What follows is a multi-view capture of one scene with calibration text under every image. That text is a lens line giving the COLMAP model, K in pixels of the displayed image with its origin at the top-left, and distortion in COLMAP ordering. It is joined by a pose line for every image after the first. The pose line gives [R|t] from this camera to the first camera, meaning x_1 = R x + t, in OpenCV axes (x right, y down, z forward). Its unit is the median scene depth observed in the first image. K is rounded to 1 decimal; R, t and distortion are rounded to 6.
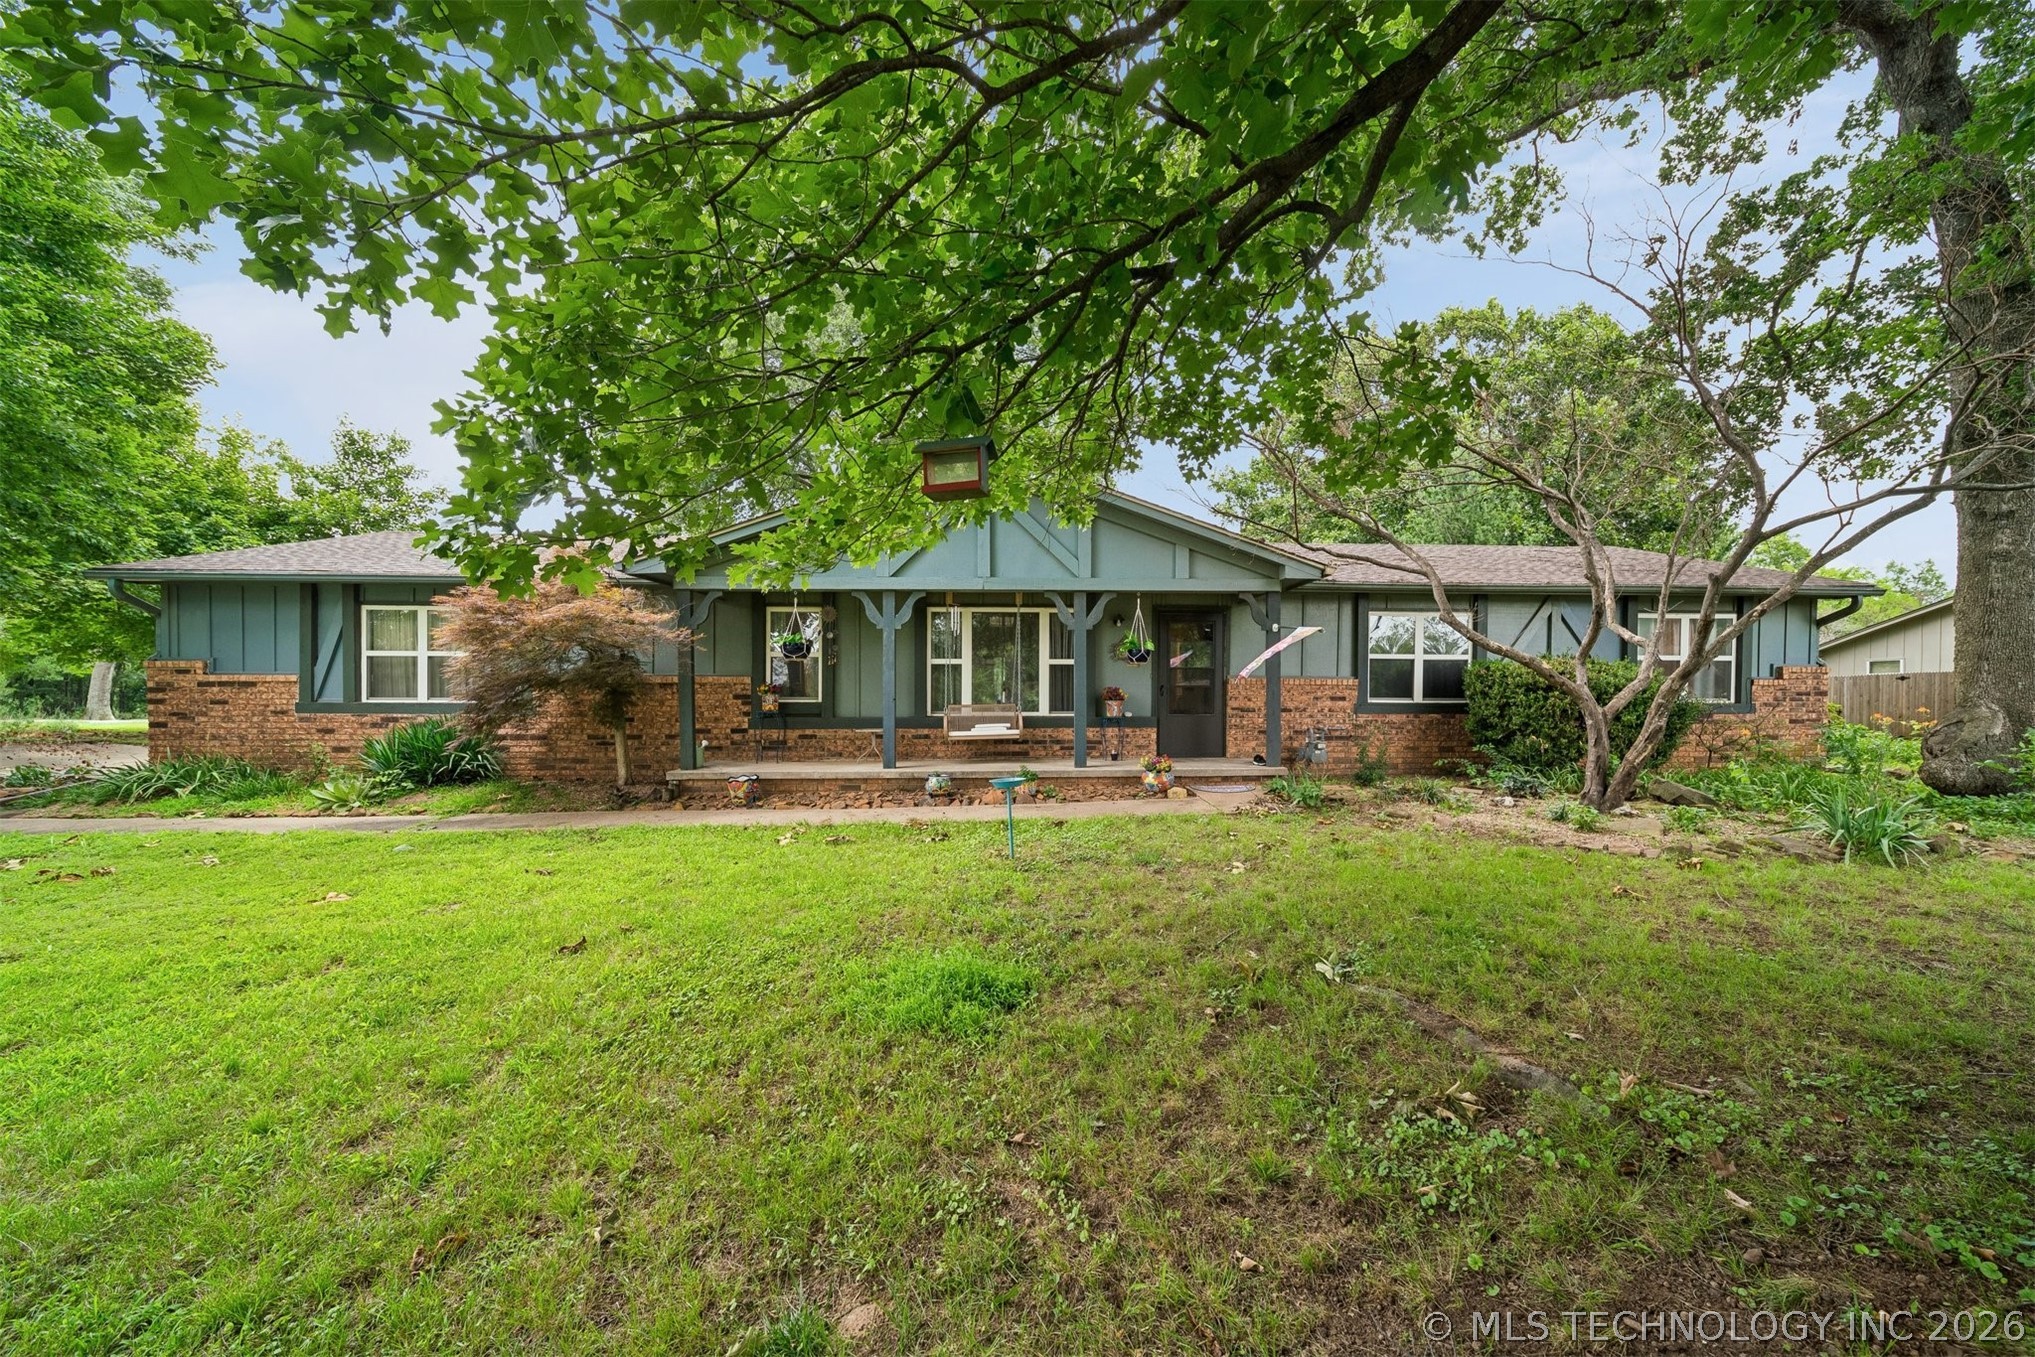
lens RADIAL K [[717.8, 0, 1015.3], [0, 717.8, 697.7], [0, 0, 1]] dist [0.001175, -0.001428]
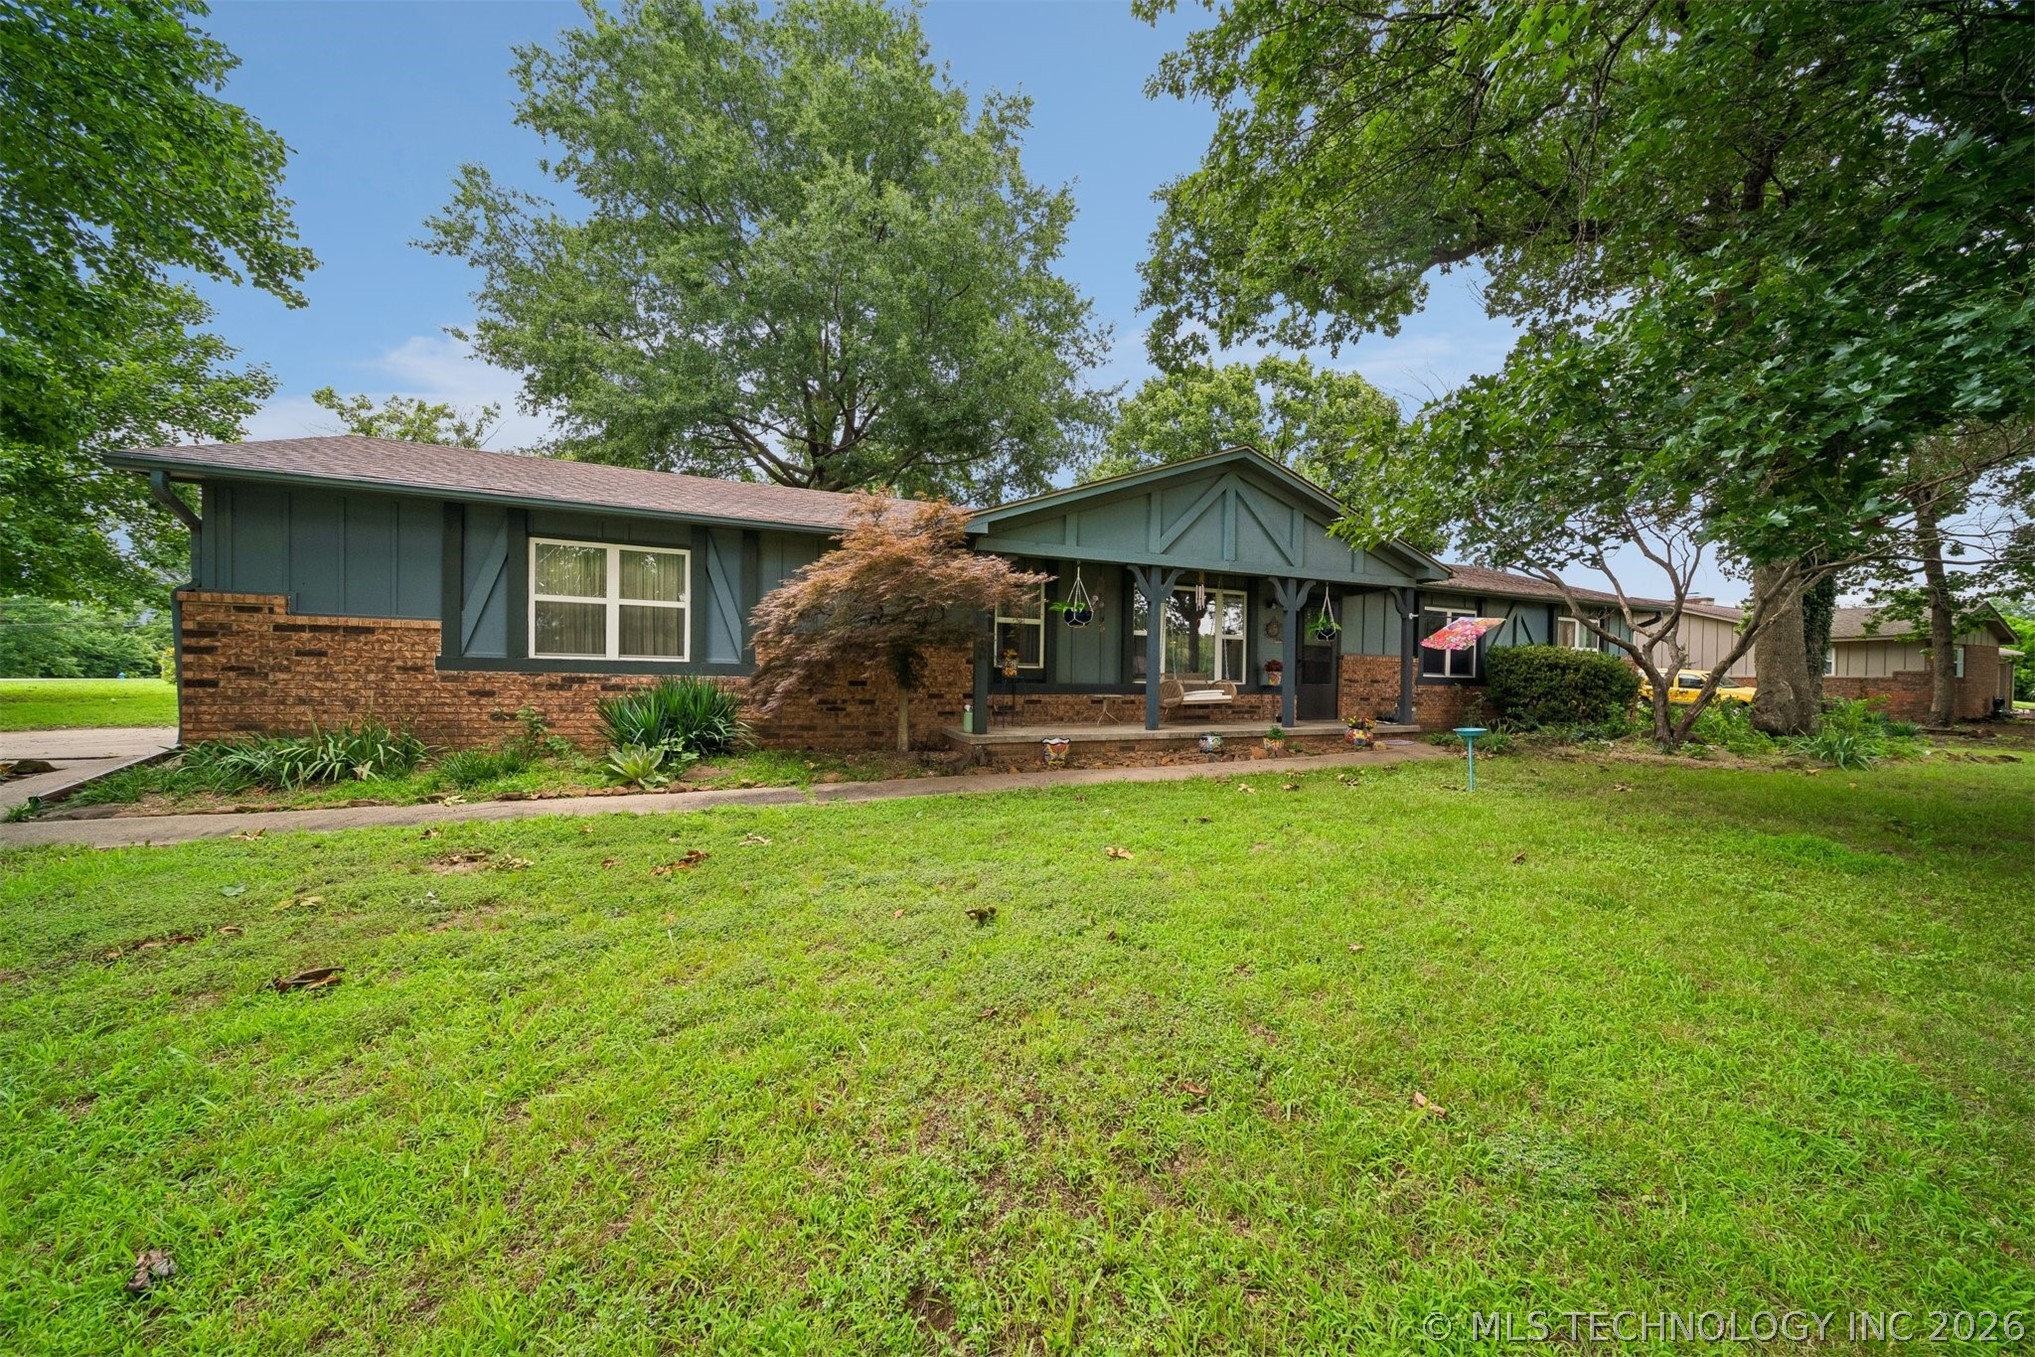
lens RADIAL K [[717.8, 0, 1010.8], [0, 717.8, 669.4], [0, 0, 1]] dist [0.001175, -0.001428]
pose [[0.933535, 0.017700, 0.358048, -0.704170], [-0.015074, 0.999835, -0.010124, 0.019254], [-0.358168, 0.004054, 0.933648, 0.059589]]
